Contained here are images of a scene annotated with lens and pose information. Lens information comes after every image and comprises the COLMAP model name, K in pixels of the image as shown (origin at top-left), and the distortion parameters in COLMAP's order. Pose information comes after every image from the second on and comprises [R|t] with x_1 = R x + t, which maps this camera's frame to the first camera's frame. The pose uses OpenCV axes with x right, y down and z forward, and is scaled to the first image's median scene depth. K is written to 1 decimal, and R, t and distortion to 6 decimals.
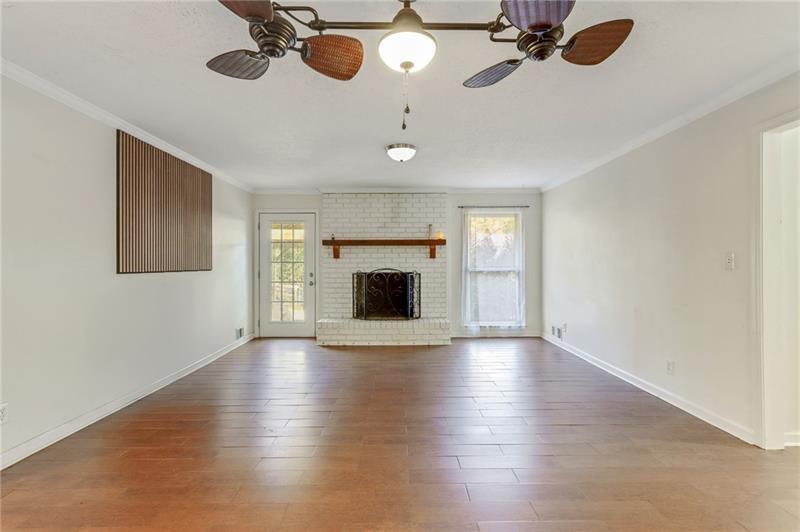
lens RADIAL K [[379.1, 0, 400.0], [0, 379.1, 266.0], [0, 0, 1]] dist [-0.002949, 0.000237]
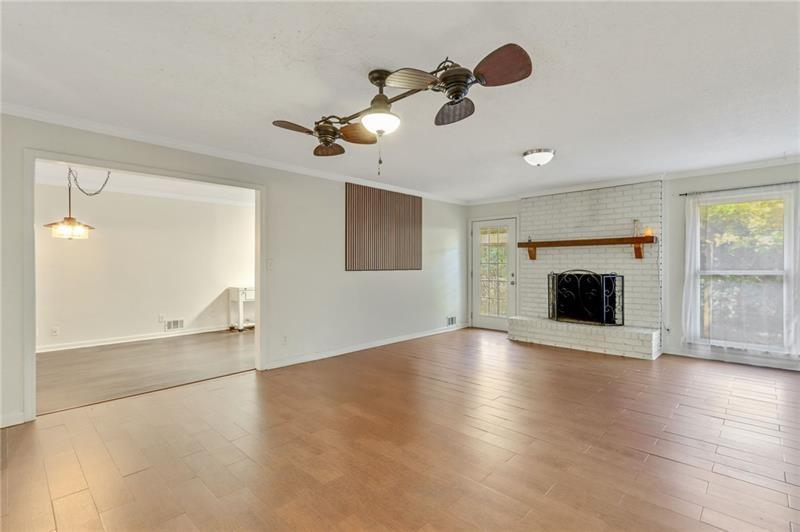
lens RADIAL K [[379.1, 0, 400.0], [0, 379.1, 266.0], [0, 0, 1]] dist [-0.002949, 0.000237]
pose [[0.716716, 0.004386, -0.697352, 0.298028], [-0.005561, 0.999984, 0.000574, -0.000827], [0.697343, 0.003467, 0.716729, -0.002992]]
